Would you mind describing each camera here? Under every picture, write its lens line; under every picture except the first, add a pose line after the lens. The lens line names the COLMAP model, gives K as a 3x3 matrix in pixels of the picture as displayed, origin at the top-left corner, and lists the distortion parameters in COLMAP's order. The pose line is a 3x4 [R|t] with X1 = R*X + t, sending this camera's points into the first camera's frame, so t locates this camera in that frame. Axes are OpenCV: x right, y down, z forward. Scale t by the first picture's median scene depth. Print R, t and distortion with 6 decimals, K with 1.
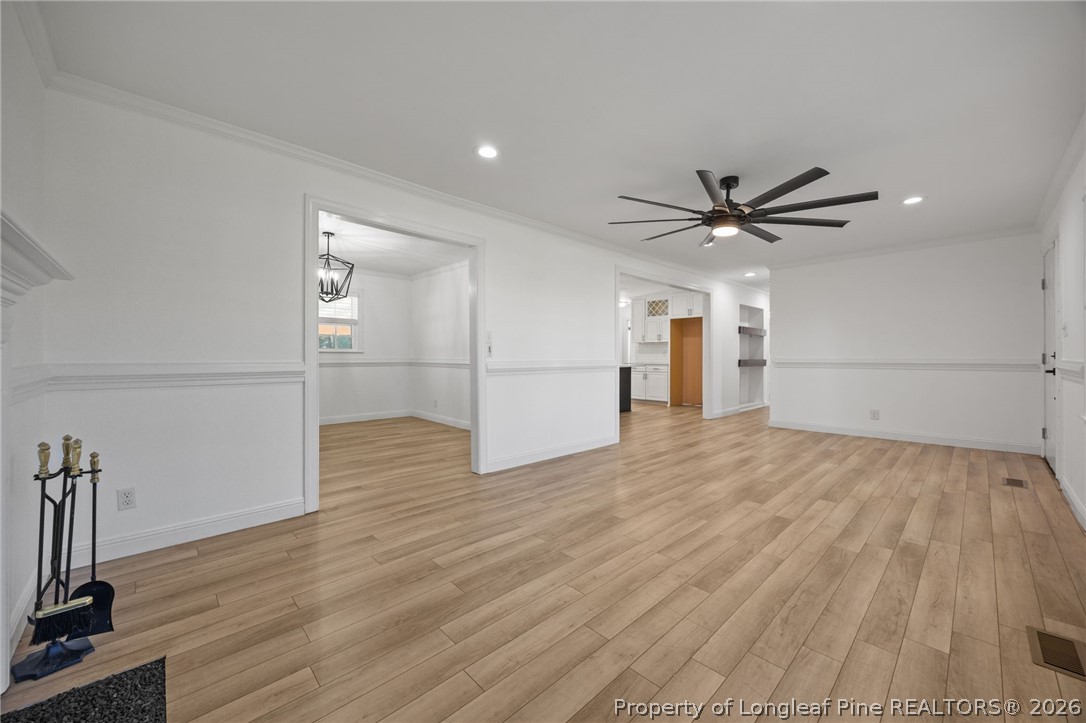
lens RADIAL K [[412.1, 0, 549.2], [0, 412.1, 359.8], [0, 0, 1]] dist [-0.001209, 0.000025]
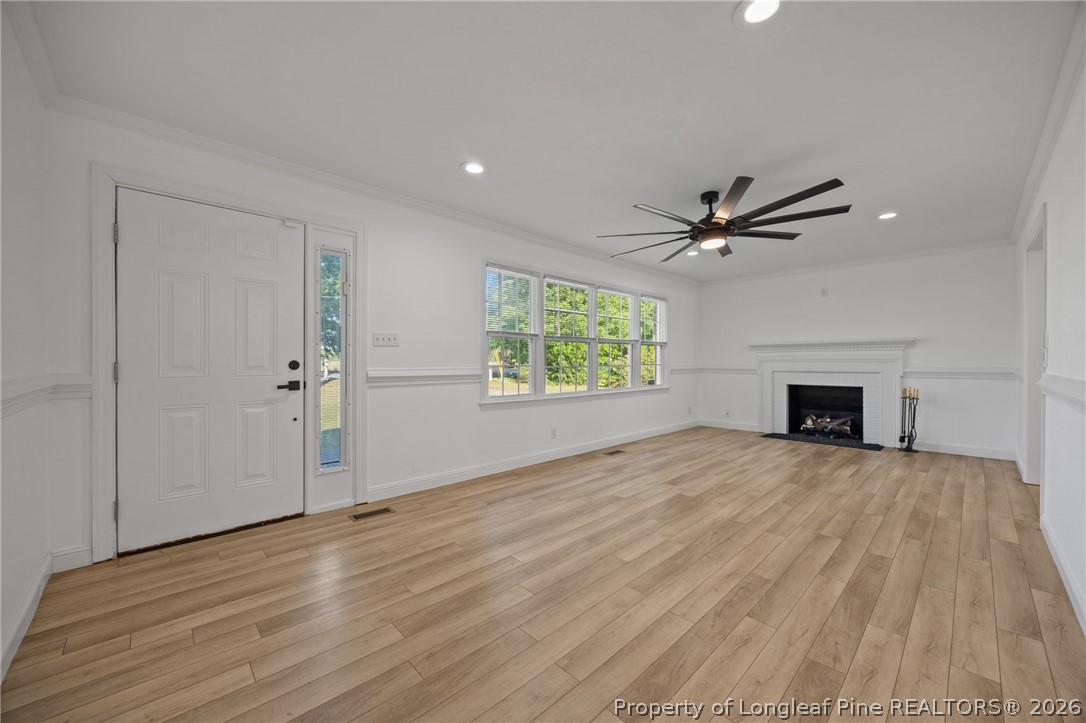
lens RADIAL K [[412.1, 0, 549.2], [0, 412.1, 359.8], [0, 0, 1]] dist [-0.001209, 0.000025]
pose [[-0.999976, -0.001339, -0.006762, 0.965366], [-0.001388, 0.999972, 0.007307, -0.034258], [0.006752, 0.007316, -0.999950, 2.326275]]
